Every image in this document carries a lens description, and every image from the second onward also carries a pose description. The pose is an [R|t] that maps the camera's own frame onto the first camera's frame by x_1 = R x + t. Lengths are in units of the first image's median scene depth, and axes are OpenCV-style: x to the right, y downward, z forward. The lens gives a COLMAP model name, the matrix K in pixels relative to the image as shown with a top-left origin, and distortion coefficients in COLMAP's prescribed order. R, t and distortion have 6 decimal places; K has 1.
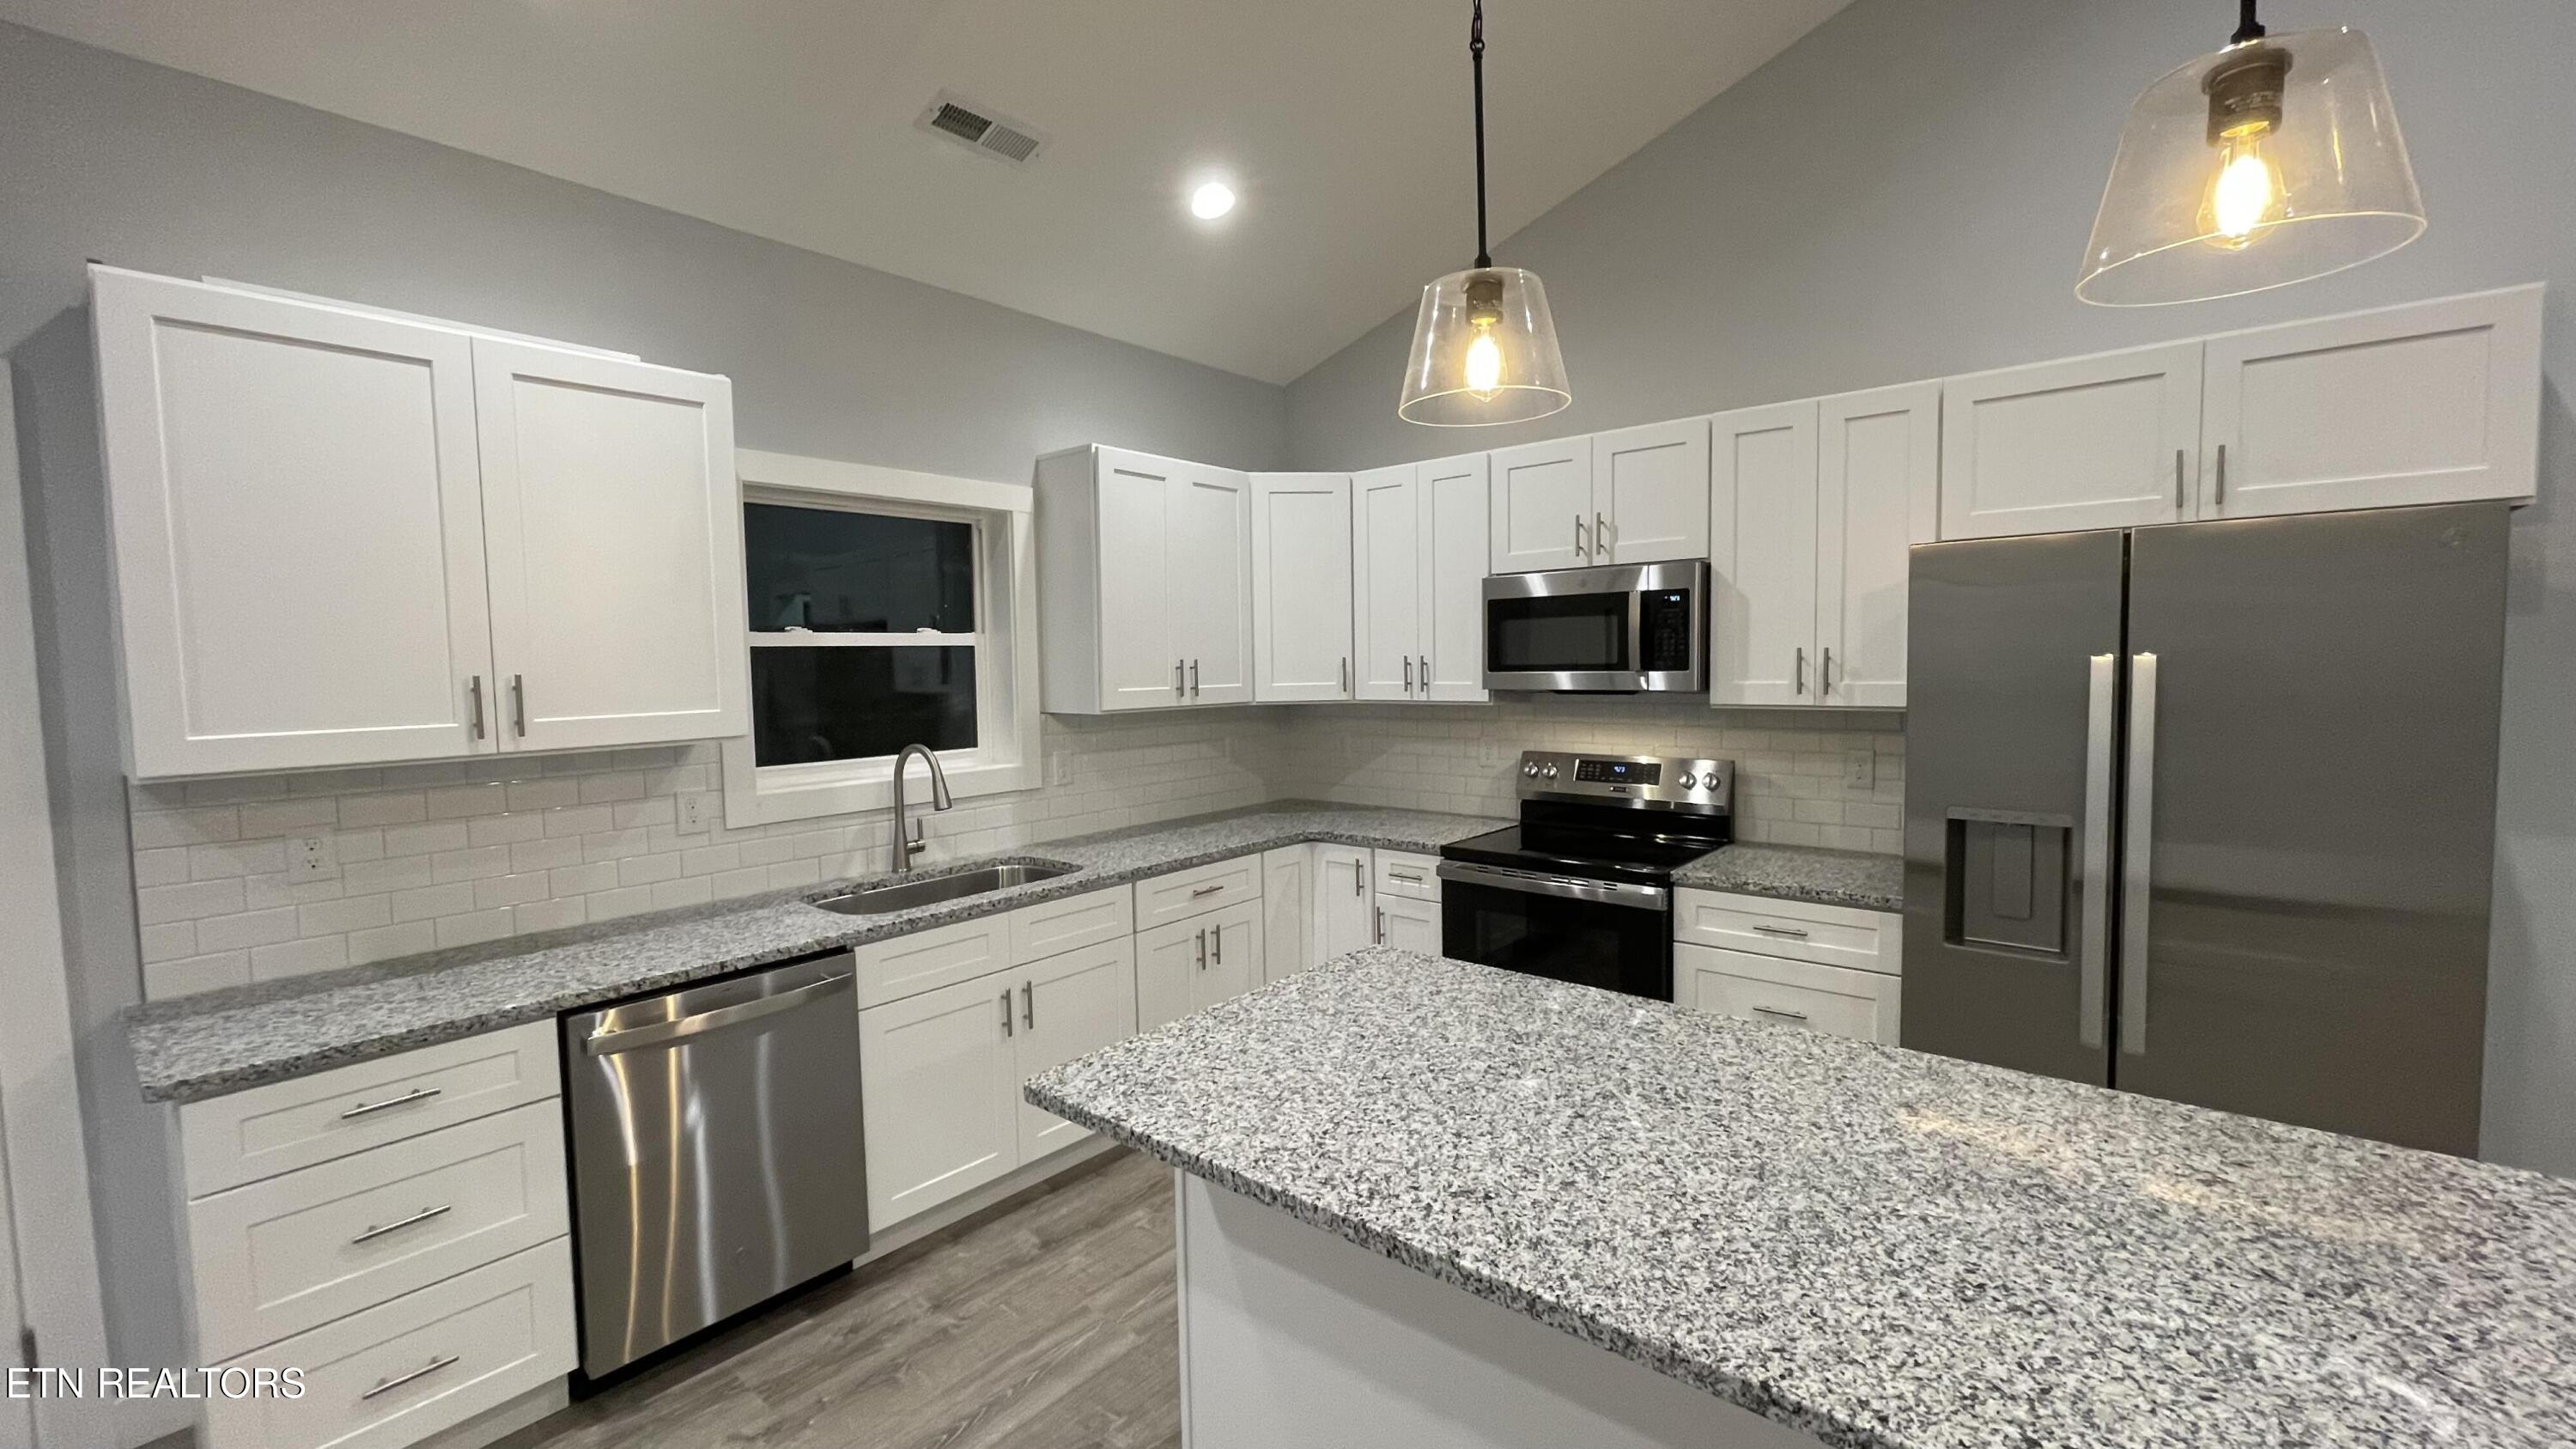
lens RADIAL K [[1039.8, 0, 1288.0], [0, 1039.8, 724.5], [0, 0, 1]] dist [-0.002877, 0.000058]
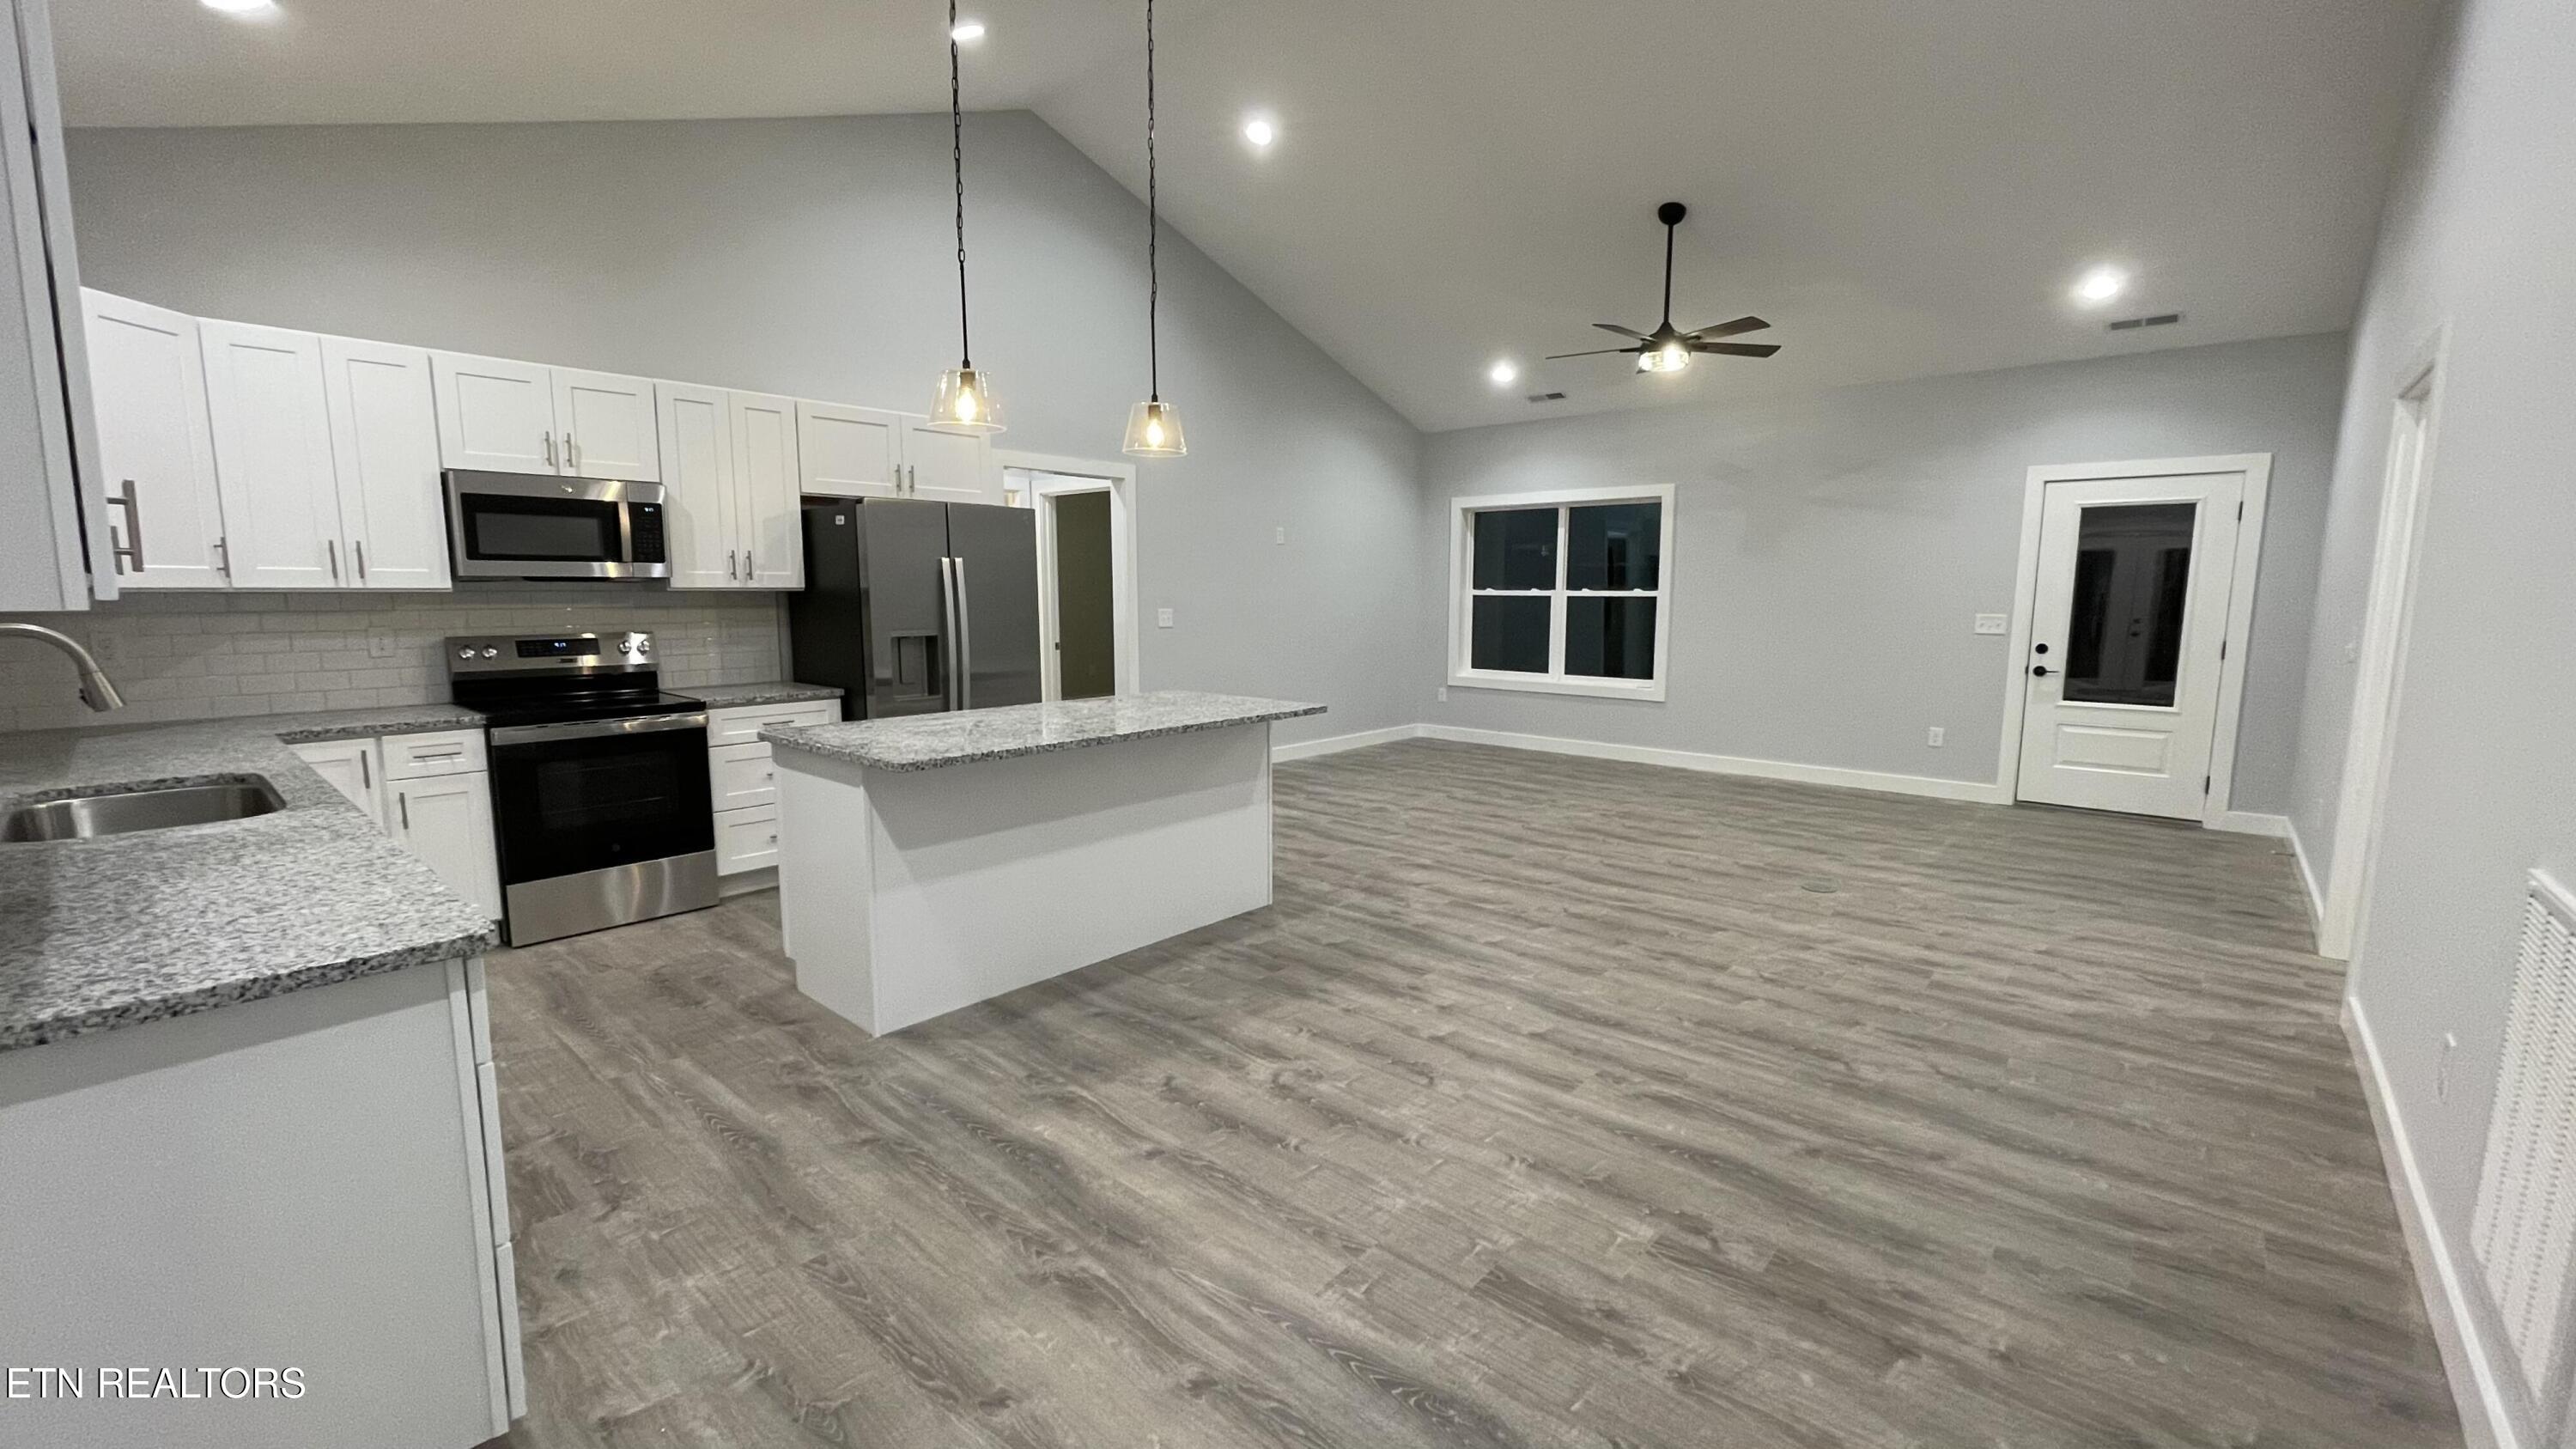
lens RADIAL K [[1039.8, 0, 1288.0], [0, 1039.8, 724.5], [0, 0, 1]] dist [-0.002877, 0.000058]
pose [[0.016115, -0.112452, 0.993527, -1.131391], [0.061208, 0.991903, 0.111275, 0.066769], [-0.997995, 0.059019, 0.022867, 0.158341]]
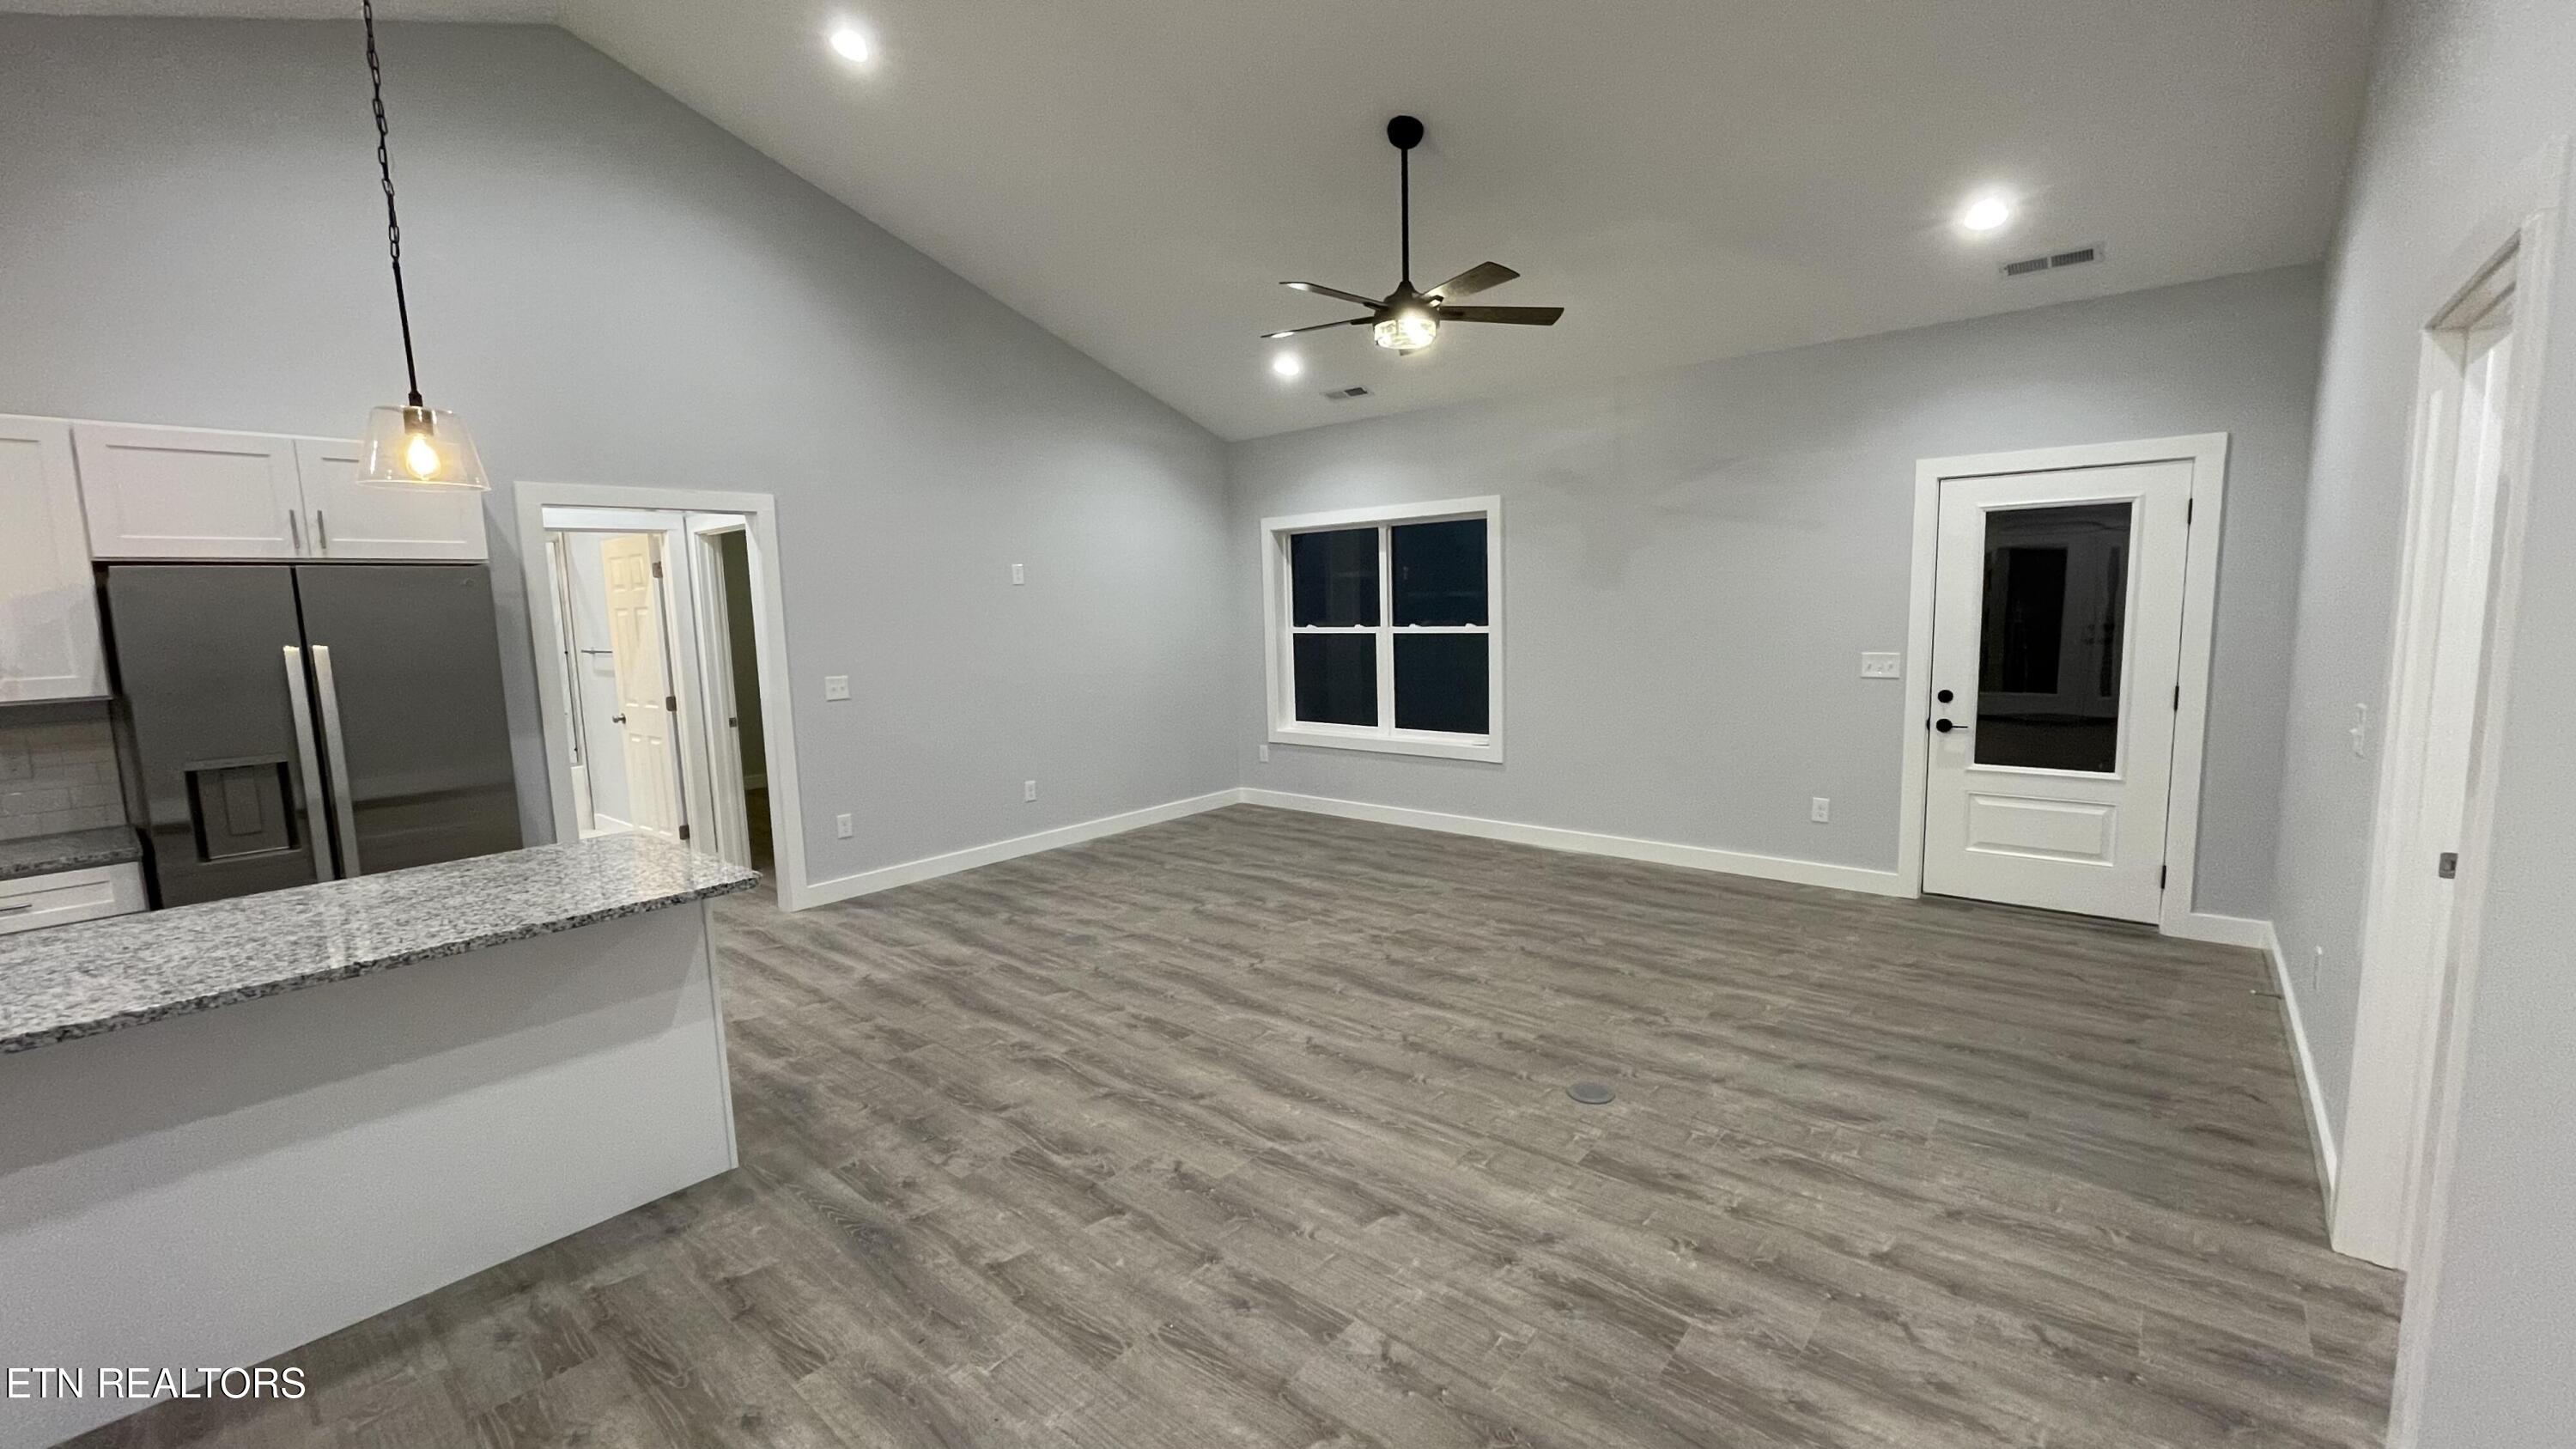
lens RADIAL K [[1040.7, 0, 1288.0], [0, 1040.7, 724.5], [0, 0, 1]] dist [-0.005874, -0.000332]
pose [[0.002183, -0.101323, 0.994851, -0.567275], [0.093921, 0.990477, 0.100671, 0.023638], [-0.995577, 0.093217, 0.011679, -0.365842]]
